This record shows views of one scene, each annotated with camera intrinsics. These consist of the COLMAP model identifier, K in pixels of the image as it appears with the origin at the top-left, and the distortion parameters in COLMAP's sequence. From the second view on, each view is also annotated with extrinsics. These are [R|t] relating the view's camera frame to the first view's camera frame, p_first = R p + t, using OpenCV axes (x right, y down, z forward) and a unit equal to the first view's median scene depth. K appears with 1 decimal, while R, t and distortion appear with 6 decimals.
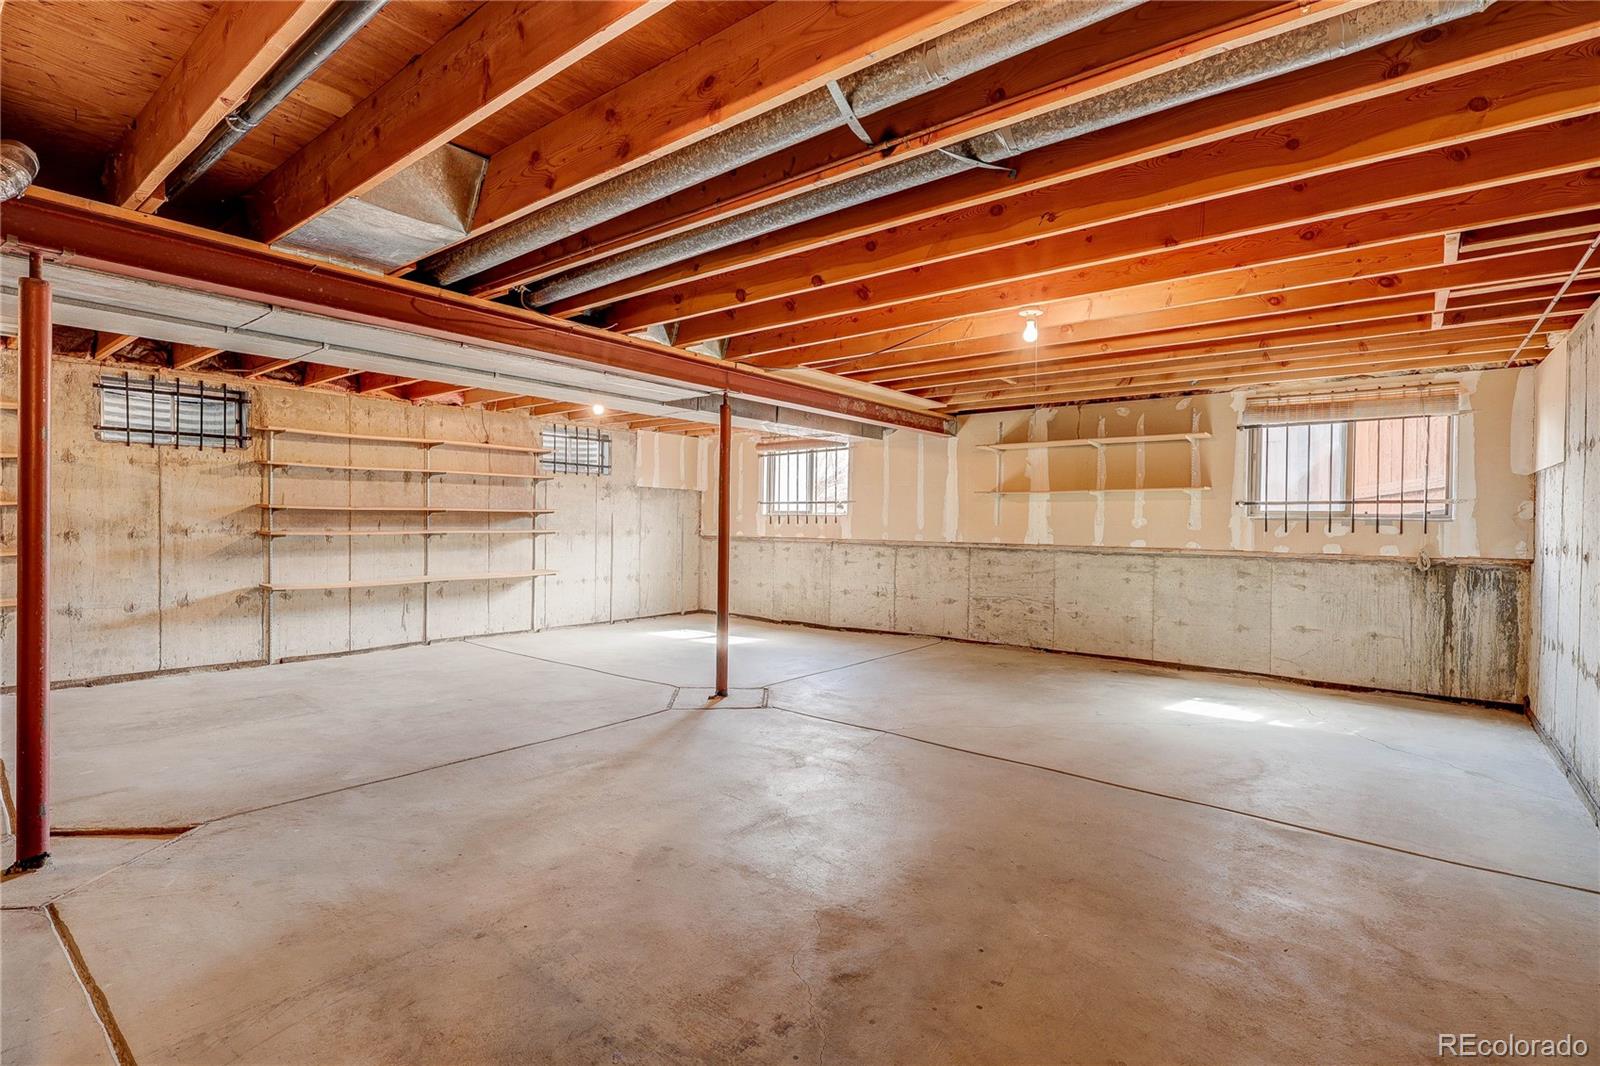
lens RADIAL K [[756.4, 0, 806.0], [0, 756.4, 530.9], [0, 0, 1]] dist [-0.005646, -0.000783]
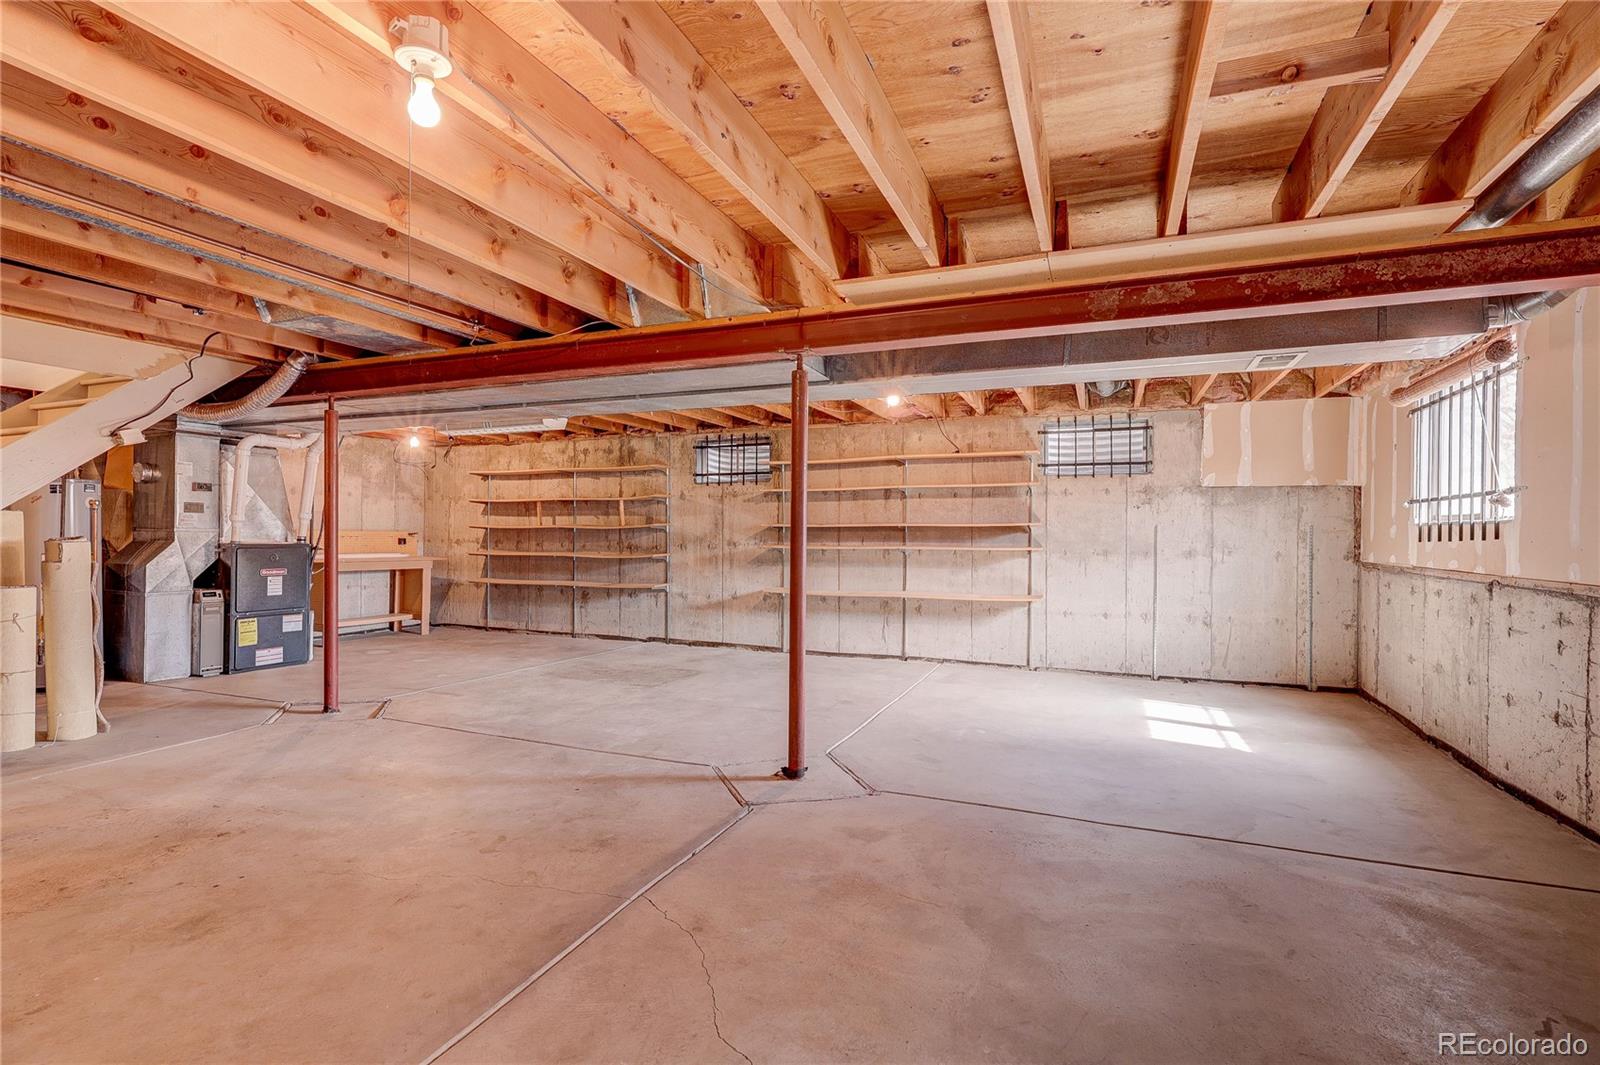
lens RADIAL K [[756.4, 0, 806.0], [0, 756.4, 530.4], [0, 0, 1]] dist [-0.005646, -0.000783]
pose [[0.266375, -0.012922, -0.963783, 0.418157], [-0.015202, 0.999729, -0.017606, -0.001969], [0.963750, 0.019342, 0.266106, 0.584000]]
